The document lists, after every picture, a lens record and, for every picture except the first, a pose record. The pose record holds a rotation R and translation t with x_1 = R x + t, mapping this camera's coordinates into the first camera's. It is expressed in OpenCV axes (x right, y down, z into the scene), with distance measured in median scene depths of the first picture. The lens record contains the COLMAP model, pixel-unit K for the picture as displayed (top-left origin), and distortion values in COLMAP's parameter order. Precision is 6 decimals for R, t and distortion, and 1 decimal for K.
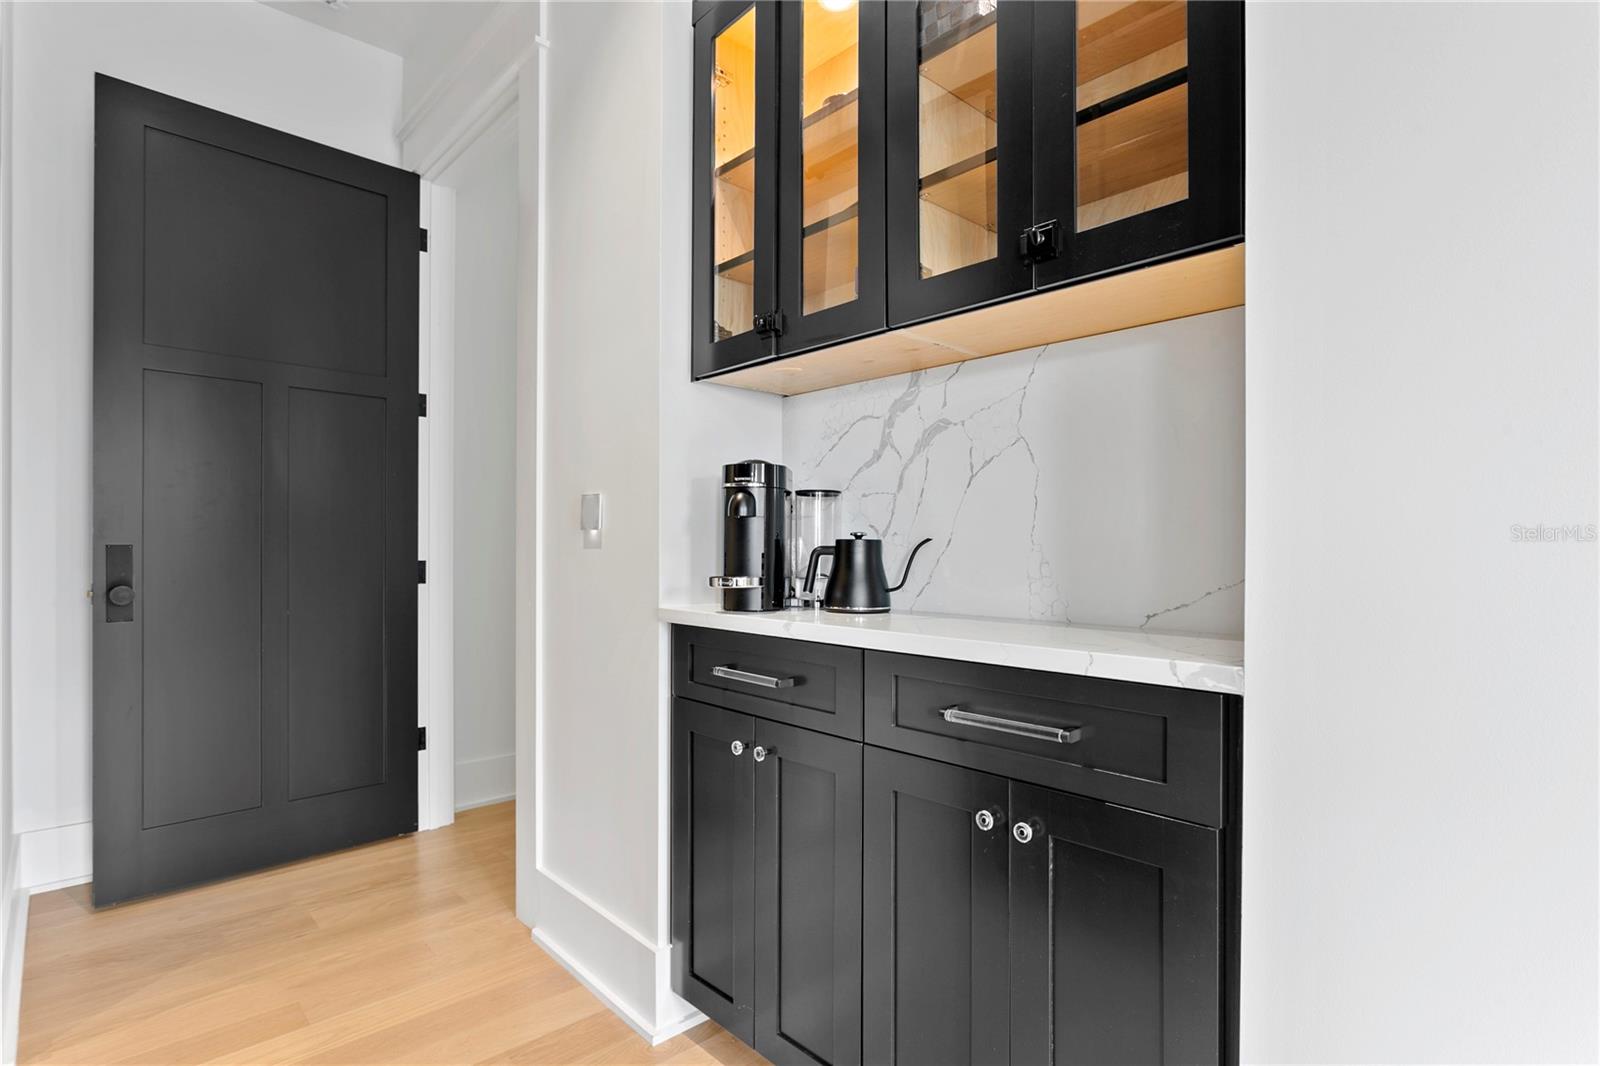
lens RADIAL K [[815.5, 0, 803.0], [0, 815.5, 537.9], [0, 0, 1]] dist [-0.000590, 0.000303]
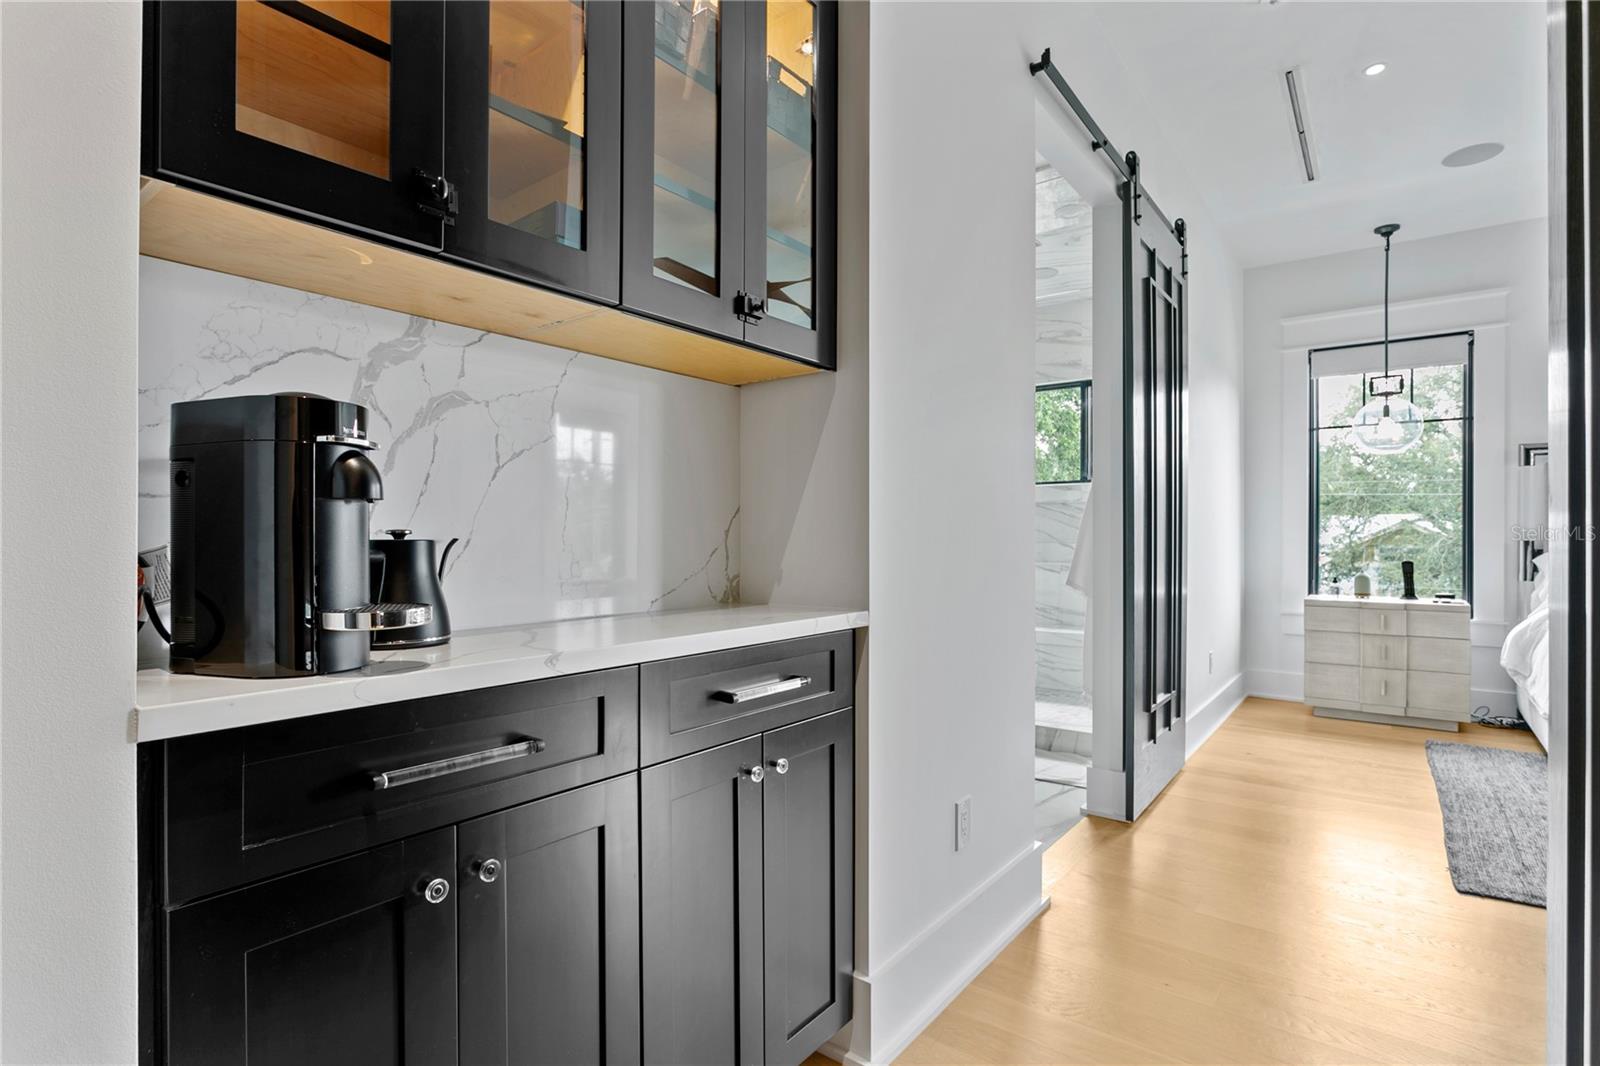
lens RADIAL K [[815.5, 0, 803.0], [0, 815.5, 536.0], [0, 0, 1]] dist [-0.000590, 0.000303]
pose [[-0.177433, -0.005069, 0.984120, -0.668842], [-0.011289, 0.999931, 0.003115, -0.008703], [-0.984068, -0.010557, -0.177478, 0.789565]]
